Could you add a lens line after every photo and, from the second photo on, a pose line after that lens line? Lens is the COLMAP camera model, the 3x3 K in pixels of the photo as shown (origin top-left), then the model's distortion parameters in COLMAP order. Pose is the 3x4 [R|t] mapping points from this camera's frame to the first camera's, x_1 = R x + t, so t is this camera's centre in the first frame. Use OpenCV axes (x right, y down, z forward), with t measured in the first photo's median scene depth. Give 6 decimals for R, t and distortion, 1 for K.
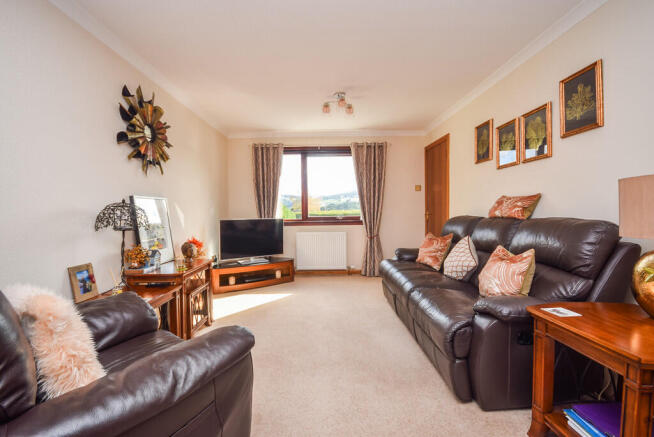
lens RADIAL K [[285.9, 0, 318.9], [0, 285.9, 218.9], [0, 0, 1]] dist [-0.018706, -0.000138]
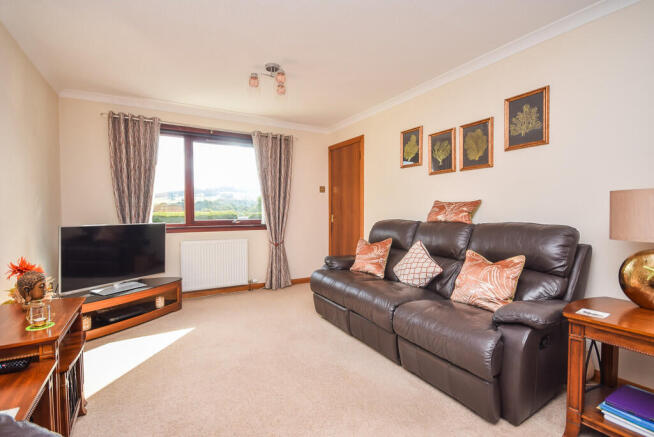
lens RADIAL K [[302.7, 0, 314.0], [0, 302.7, 219.5], [0, 0, 1]] dist [0.002543, -0.006714]
pose [[0.866916, -0.004065, 0.498437, -0.198483], [0.004999, 0.999987, -0.000541, -0.009275], [-0.498429, 0.002960, 0.866926, 0.172538]]
